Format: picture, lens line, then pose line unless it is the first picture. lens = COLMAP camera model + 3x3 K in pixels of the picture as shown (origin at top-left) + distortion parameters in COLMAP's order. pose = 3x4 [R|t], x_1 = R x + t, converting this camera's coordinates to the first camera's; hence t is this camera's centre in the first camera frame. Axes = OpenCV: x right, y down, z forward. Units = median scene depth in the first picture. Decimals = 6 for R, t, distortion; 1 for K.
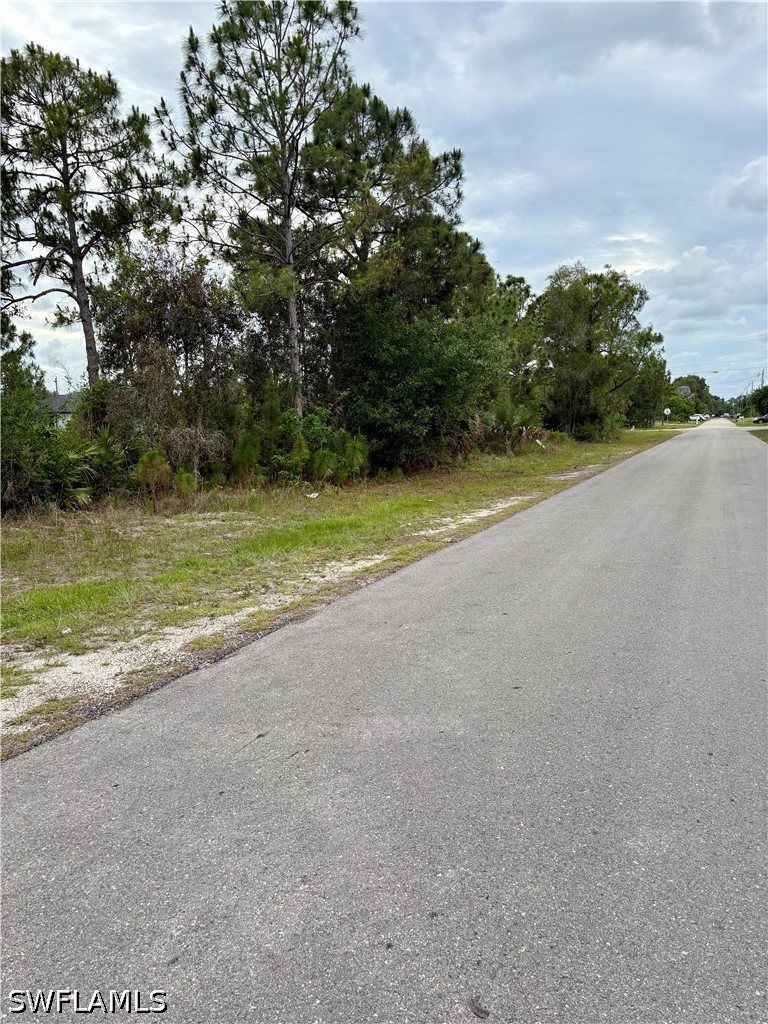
lens RADIAL K [[782.8, 0, 383.9], [0, 782.8, 513.7], [0, 0, 1]] dist [0.018868, -0.027840]
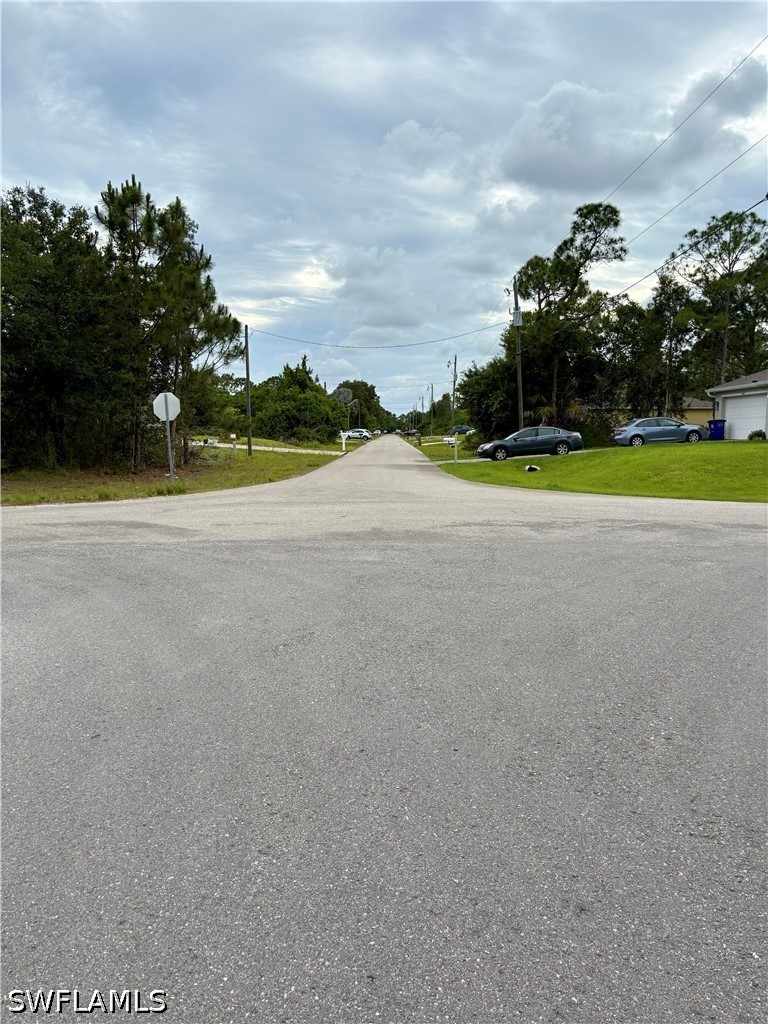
lens RADIAL K [[782.8, 0, 358.3], [0, 782.8, 520.9], [0, 0, 1]] dist [0.018868, -0.027840]
pose [[0.935393, -0.003761, 0.353590, 0.100781], [0.004665, 0.999988, -0.001703, -0.029371], [-0.353579, 0.003243, 0.935399, 0.234054]]
